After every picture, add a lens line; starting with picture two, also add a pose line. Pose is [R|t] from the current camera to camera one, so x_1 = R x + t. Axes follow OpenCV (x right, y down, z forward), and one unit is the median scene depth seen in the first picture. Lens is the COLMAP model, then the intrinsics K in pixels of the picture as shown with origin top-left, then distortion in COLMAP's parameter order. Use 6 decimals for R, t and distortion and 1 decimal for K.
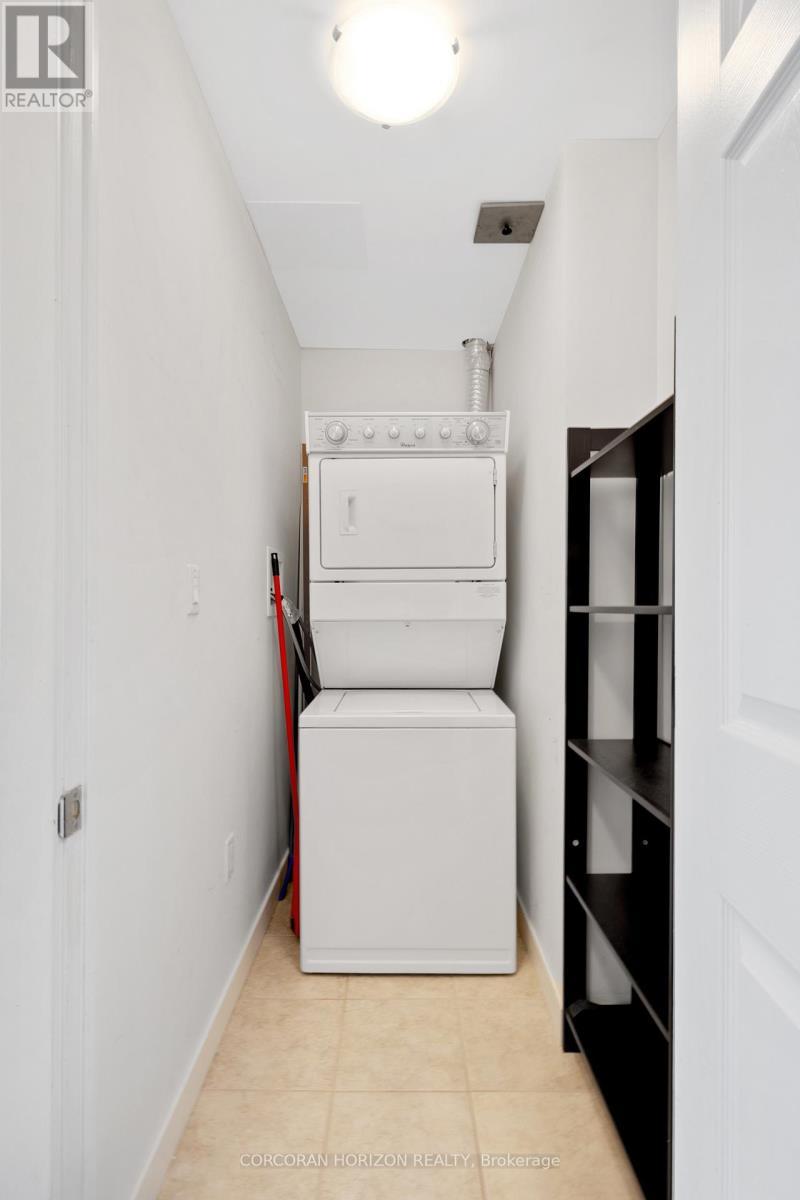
lens RADIAL K [[604.0, 0, 393.4], [0, 604.0, 600.6], [0, 0, 1]] dist [0.023906, 0.000305]
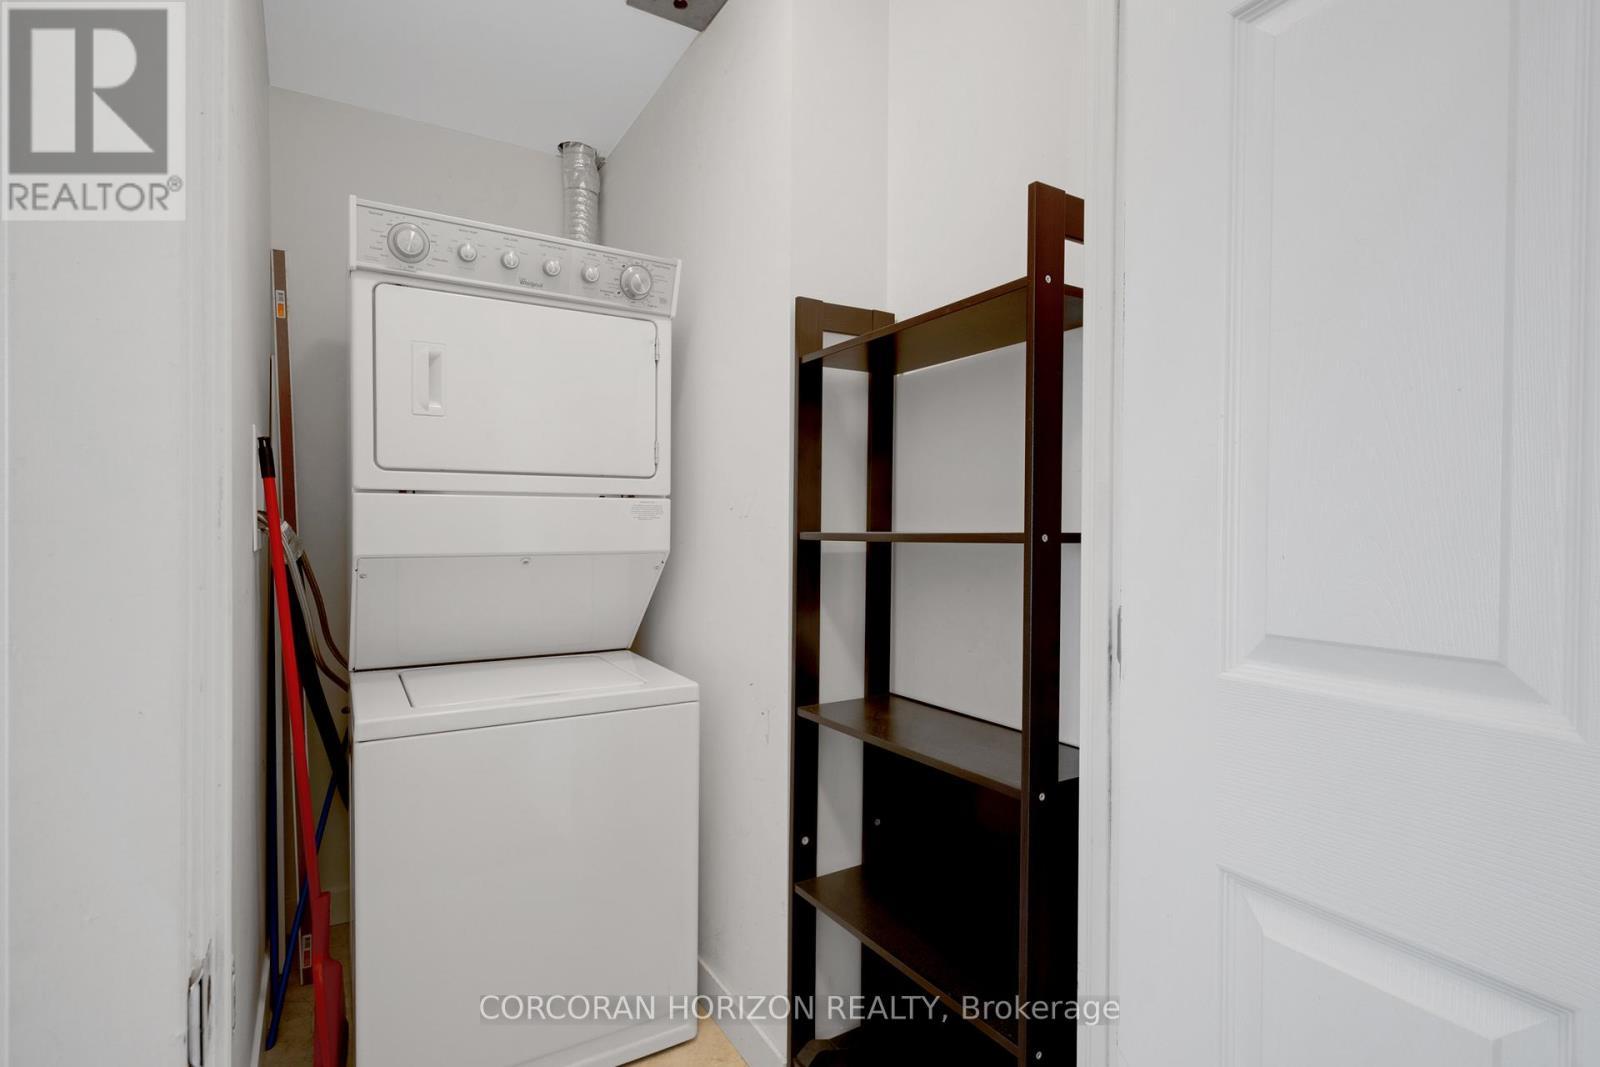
lens RADIAL K [[805.3, 0, 793.7], [0, 805.3, 535.6], [0, 0, 1]] dist [0.023906, 0.000305]
pose [[0.848527, -0.002138, 0.529148, -0.195843], [-0.004945, 0.999916, 0.011971, 0.000732], [-0.529129, -0.012774, 0.848445, 0.112755]]
